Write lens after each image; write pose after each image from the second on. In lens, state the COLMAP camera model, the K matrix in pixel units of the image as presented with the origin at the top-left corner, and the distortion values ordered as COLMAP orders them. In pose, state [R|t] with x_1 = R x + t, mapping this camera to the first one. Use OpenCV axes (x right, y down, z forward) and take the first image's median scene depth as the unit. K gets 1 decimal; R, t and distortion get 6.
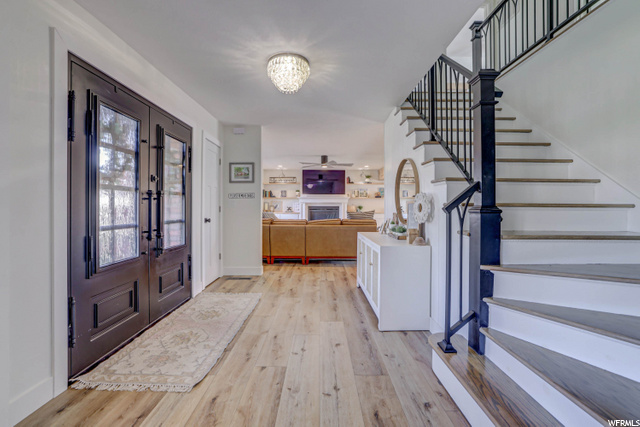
lens RADIAL K [[278.5, 0, 321.1], [0, 278.5, 206.2], [0, 0, 1]] dist [0.000051, -0.000009]
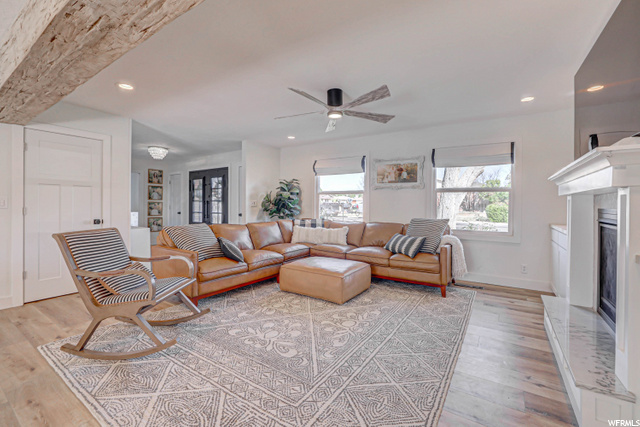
lens RADIAL K [[281.2, 0, 317.0], [0, 281.2, 206.3], [0, 0, 1]] dist [-0.017599, 0.000944]
pose [[-0.567313, 0.002656, -0.823498, 0.288385], [-0.002711, 0.999983, 0.005092, -0.003303], [0.823498, 0.005121, -0.567297, 0.908364]]
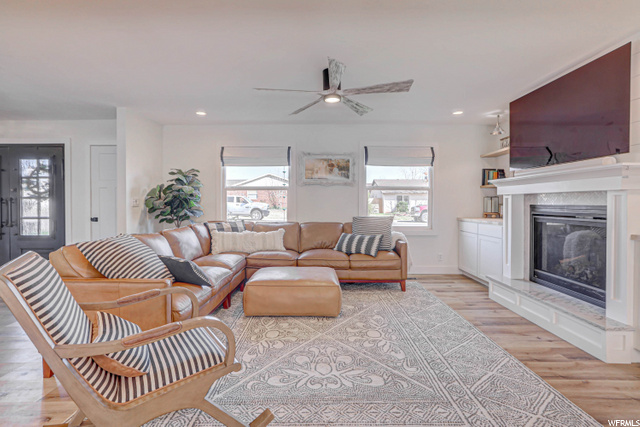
lens RADIAL K [[320.8, 0, 316.6], [0, 320.8, 204.5], [0, 0, 1]] dist [-0.010522, 0.000658]
pose [[-0.011777, 0.004197, -0.999922, 0.329533], [0.003213, 0.999986, 0.004160, -0.003176], [0.999925, -0.003164, -0.011791, 0.728606]]
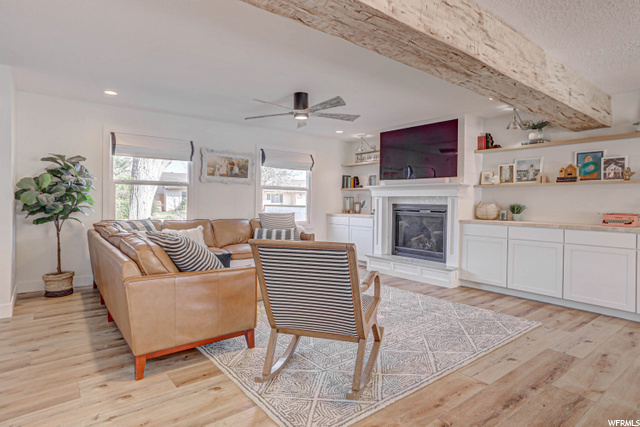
lens RADIAL K [[359.6, 0, 319.7], [0, 359.6, 206.9], [0, 0, 1]] dist [-0.030786, -0.000185]
pose [[0.612614, 0.017838, -0.790181, 0.371231], [-0.009432, 0.999839, 0.015258, -0.003341], [0.790326, -0.001895, 0.612684, 0.490042]]
